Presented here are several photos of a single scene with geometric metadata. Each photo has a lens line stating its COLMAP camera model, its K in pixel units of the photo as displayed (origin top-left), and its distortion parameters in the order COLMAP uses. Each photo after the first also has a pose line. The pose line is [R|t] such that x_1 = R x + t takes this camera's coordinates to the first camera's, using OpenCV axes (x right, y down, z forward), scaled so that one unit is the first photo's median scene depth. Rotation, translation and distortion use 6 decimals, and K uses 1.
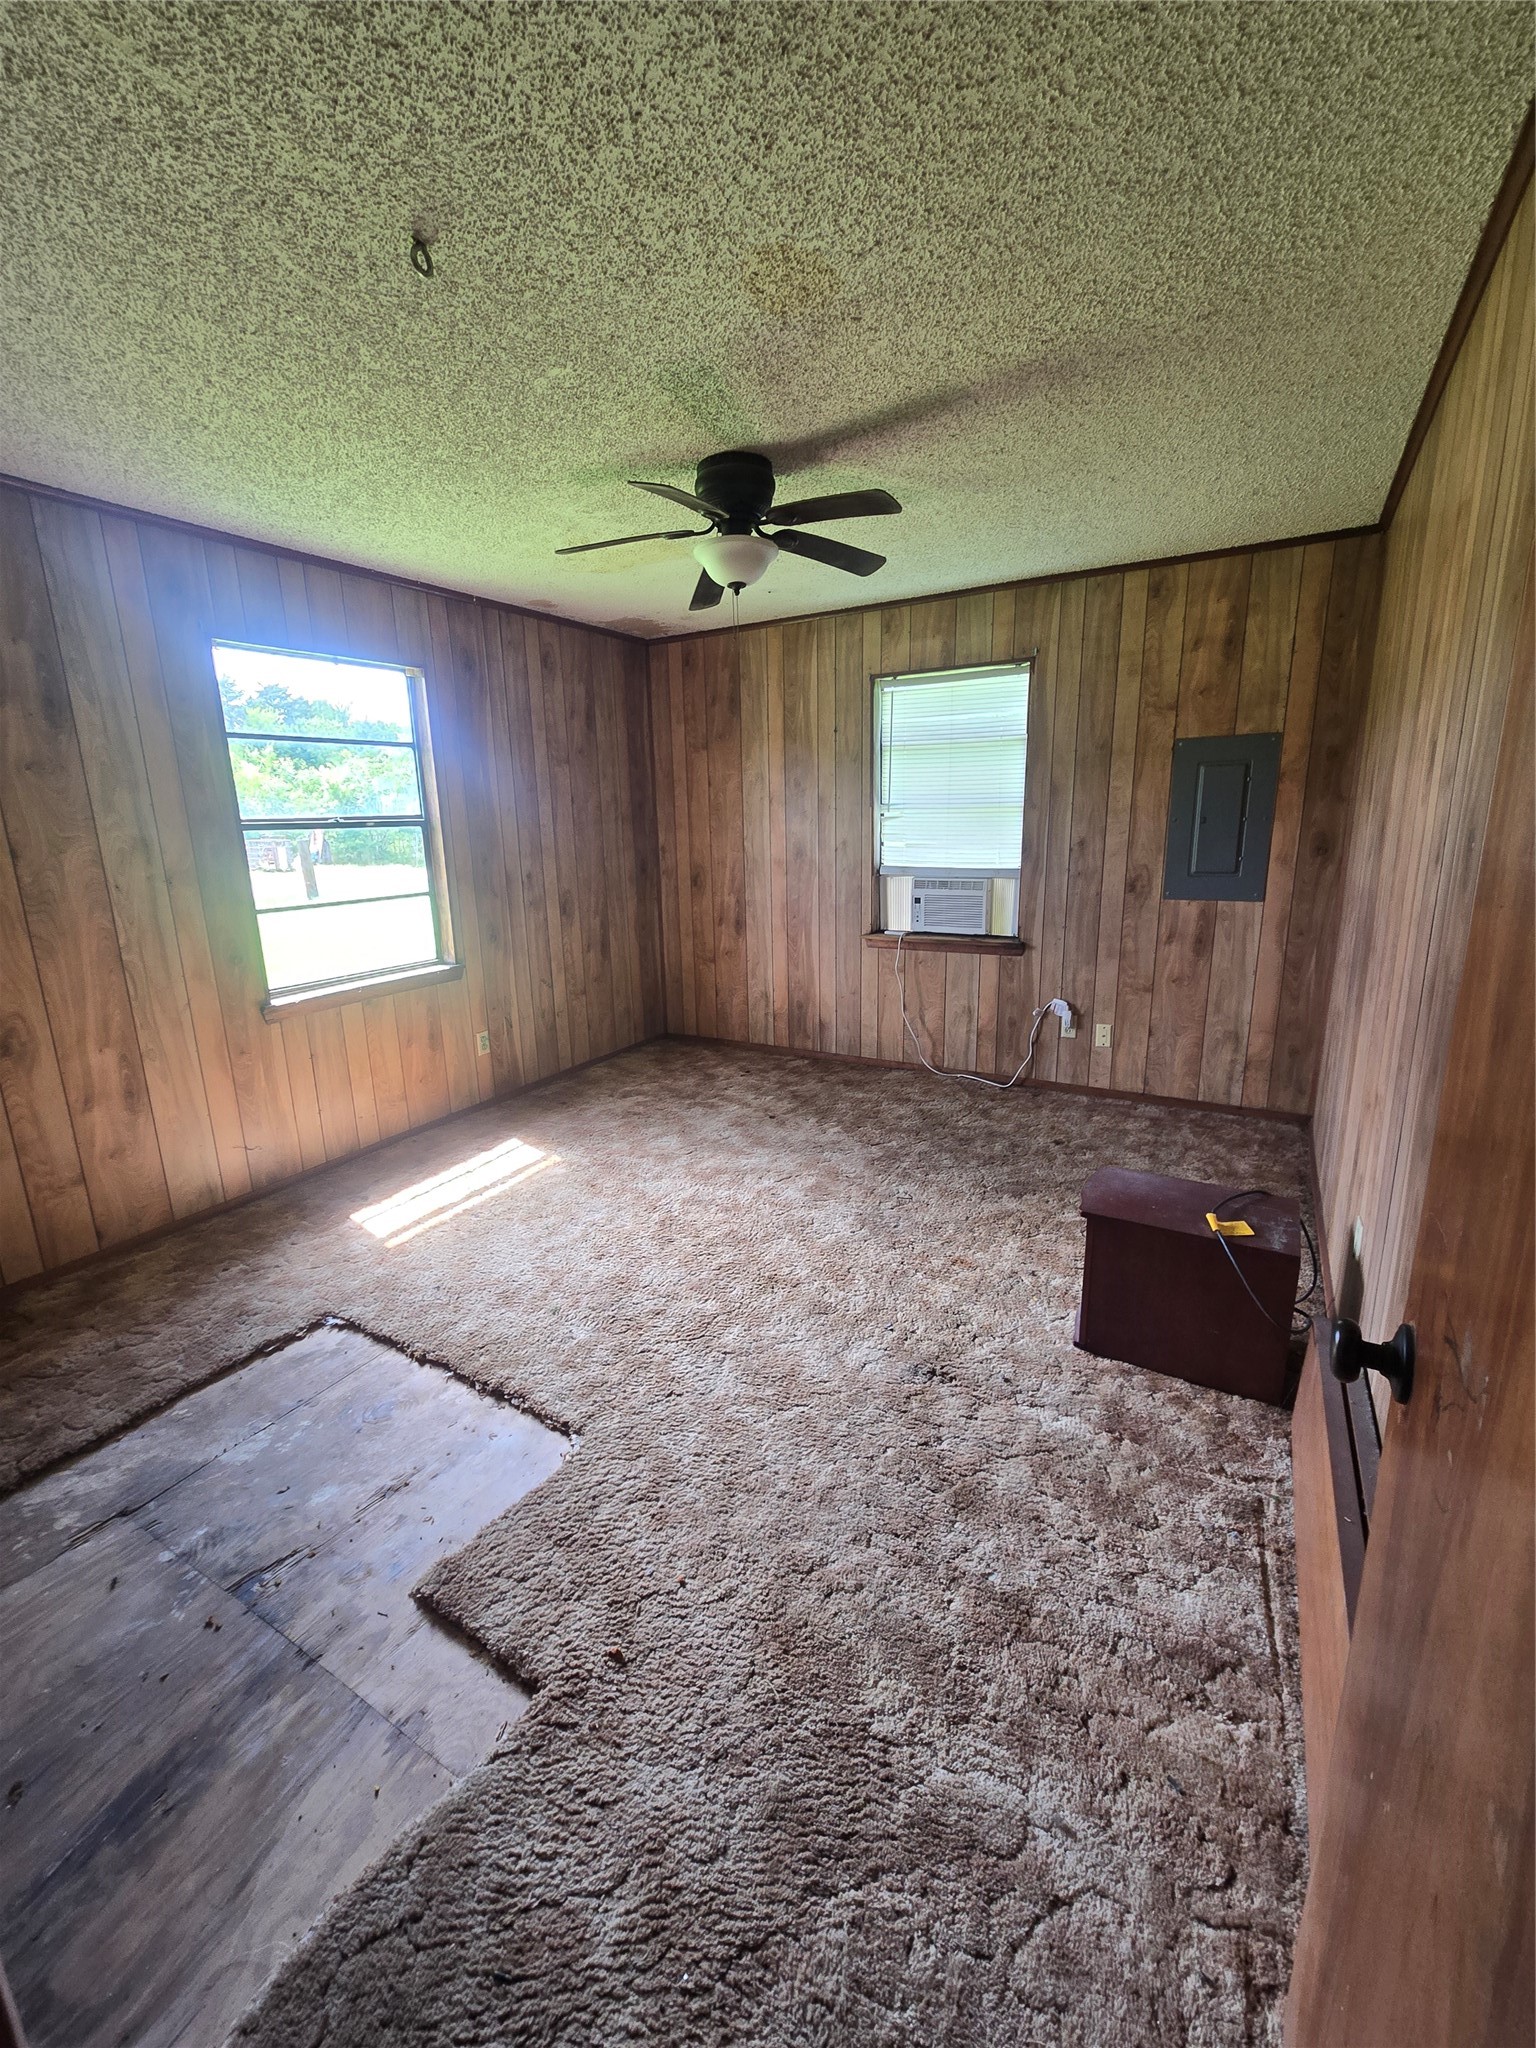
lens RADIAL K [[828.7, 0, 768.0], [0, 828.7, 1024.0], [0, 0, 1]] dist [-0.001055, -0.000067]
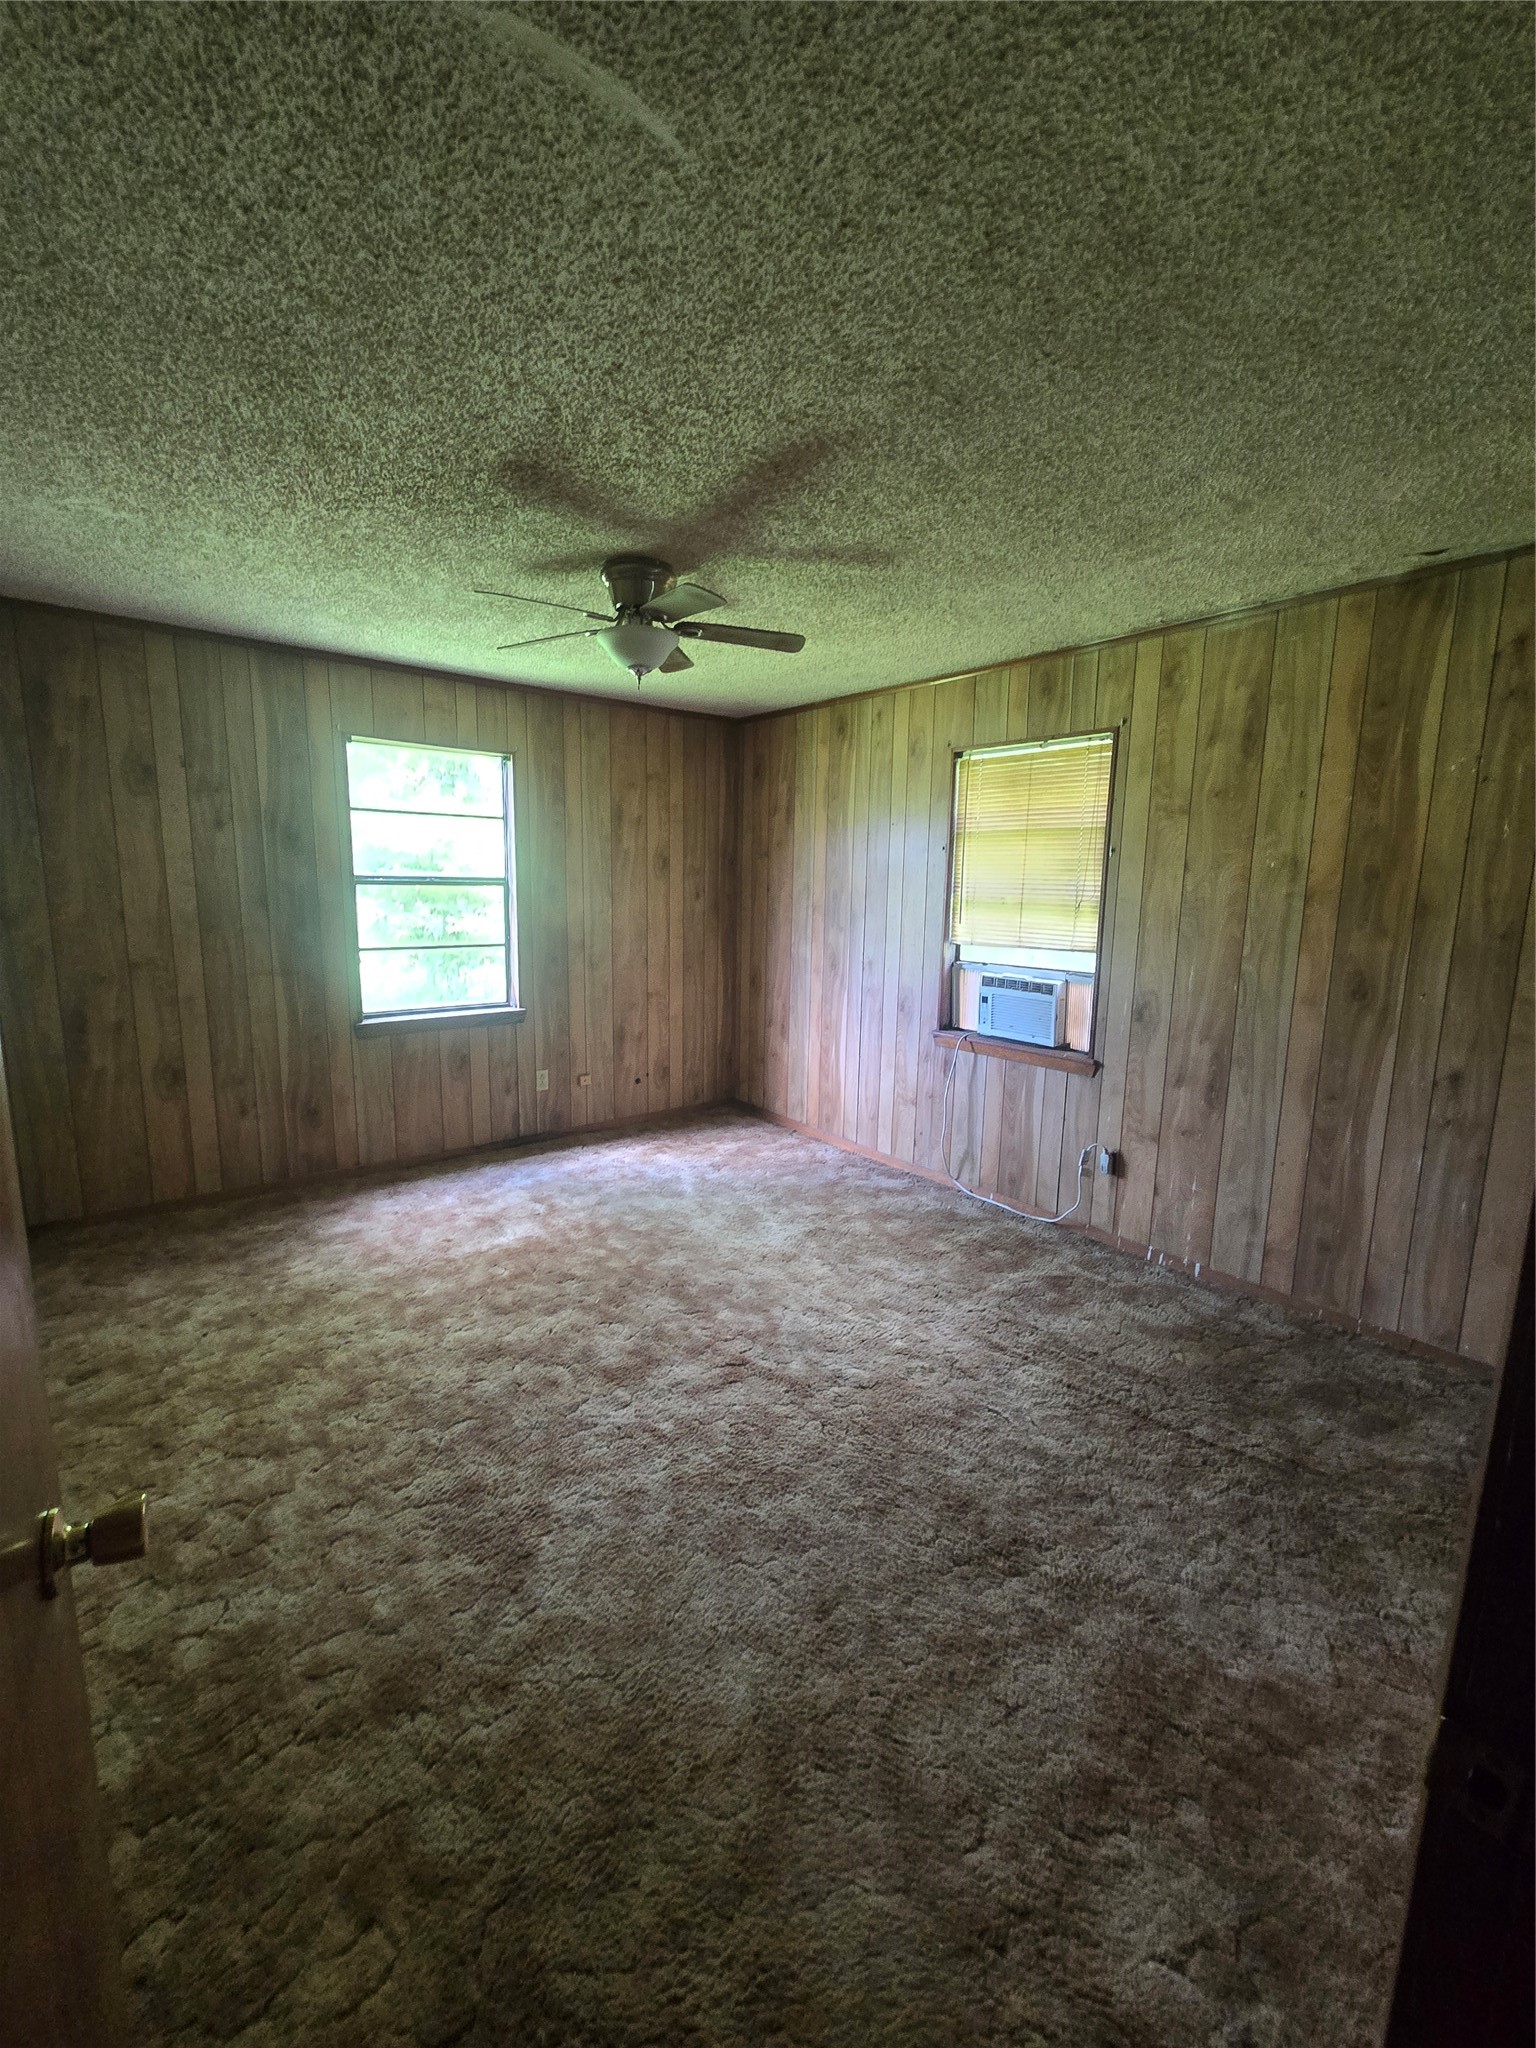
lens RADIAL K [[839.8, 0, 768.0], [0, 839.8, 1024.0], [0, 0, 1]] dist [-0.000090, 0.000002]
pose [[0.934739, 0.120364, -0.334328, 0.302452], [-0.144612, 0.988298, -0.048513, -0.047562], [0.324576, 0.093695, 0.941208, 0.057385]]
